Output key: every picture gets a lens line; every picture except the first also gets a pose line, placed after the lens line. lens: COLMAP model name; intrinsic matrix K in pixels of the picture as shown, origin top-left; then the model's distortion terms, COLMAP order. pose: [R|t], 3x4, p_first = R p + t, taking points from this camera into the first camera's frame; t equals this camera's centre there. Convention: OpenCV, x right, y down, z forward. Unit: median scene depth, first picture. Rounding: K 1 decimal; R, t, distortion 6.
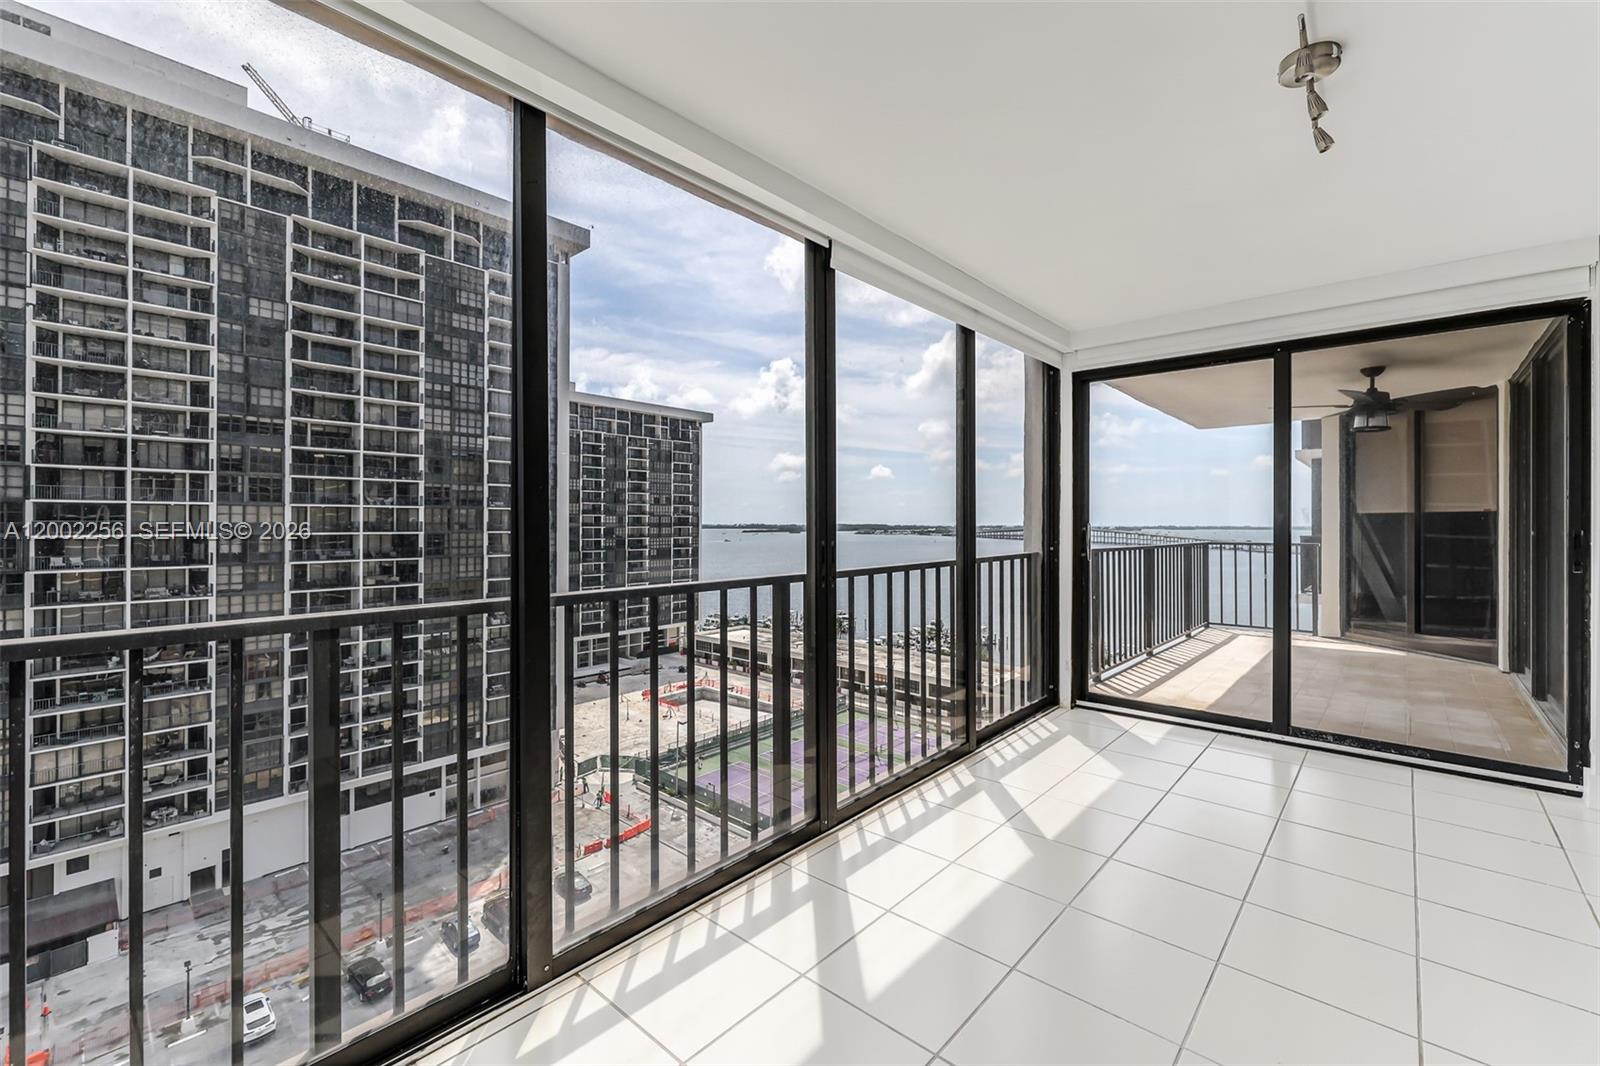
lens RADIAL K [[681.4, 0, 797.3], [0, 681.4, 519.8], [0, 0, 1]] dist [-0.000986, 0.000498]
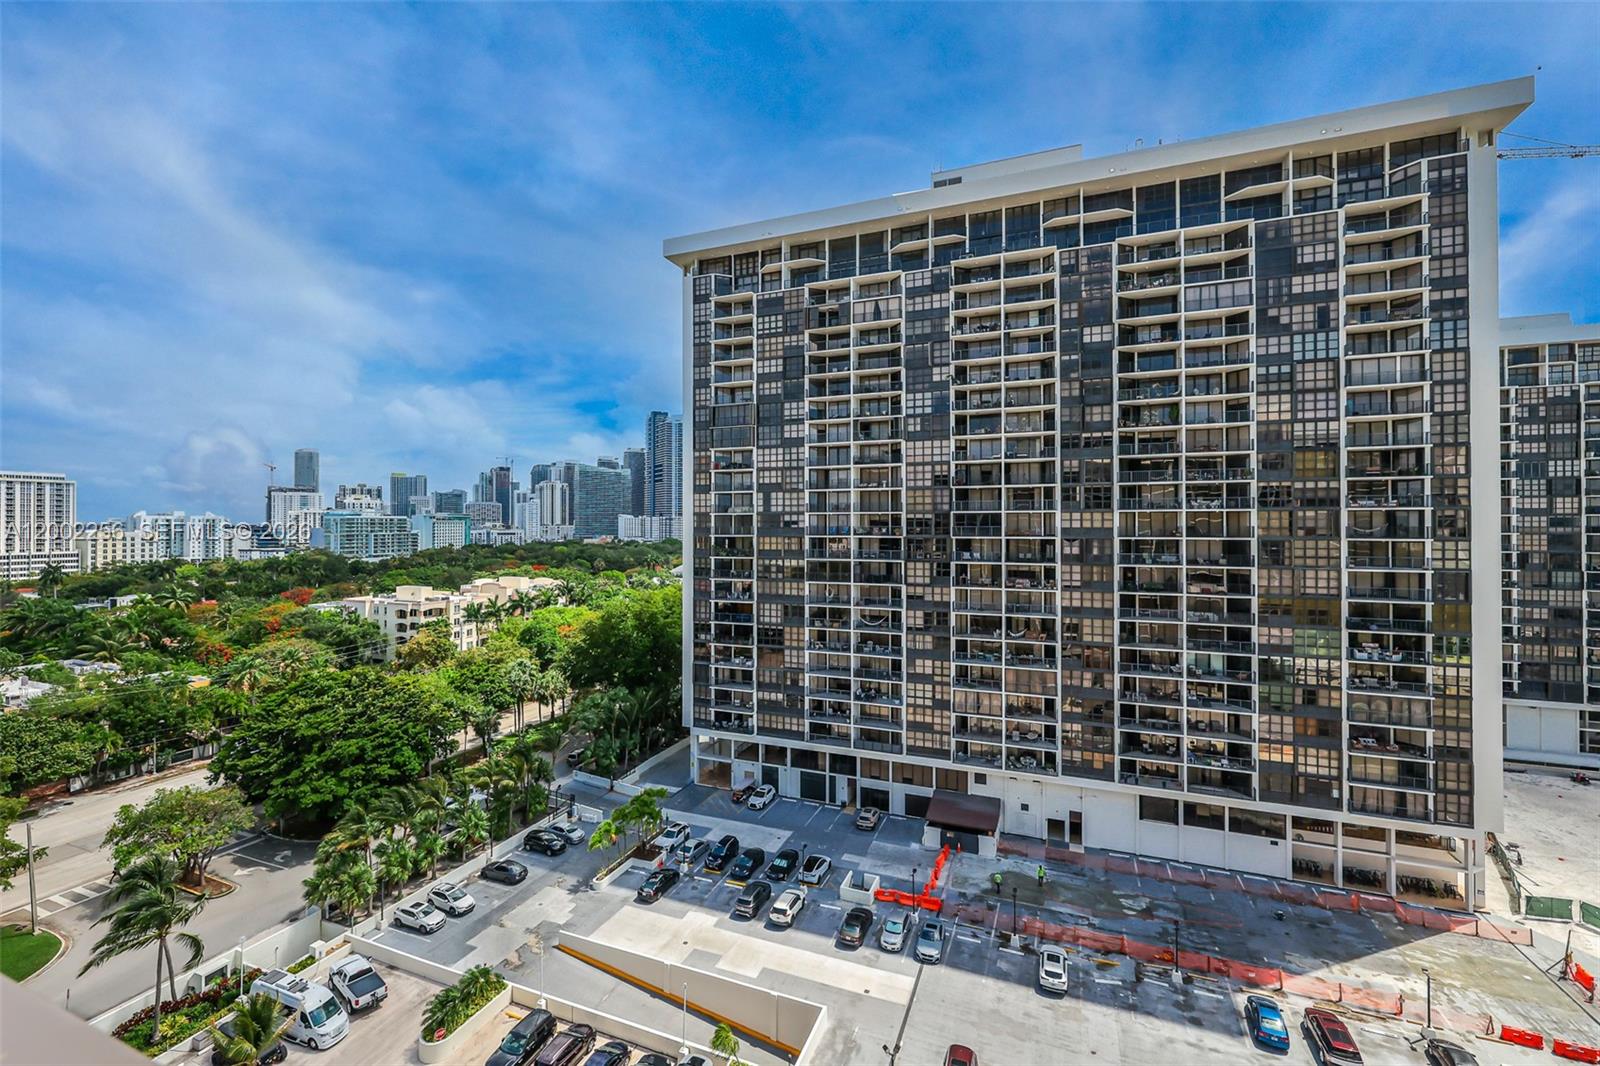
lens RADIAL K [[681.4, 0, 778.0], [0, 681.4, 519.2], [0, 0, 1]] dist [-0.000986, 0.000498]
pose [[0.326374, -0.010760, -0.945179, 0.094208], [0.005122, 0.999941, -0.009615, -0.001245], [0.945227, -0.001703, 0.326410, 0.154437]]
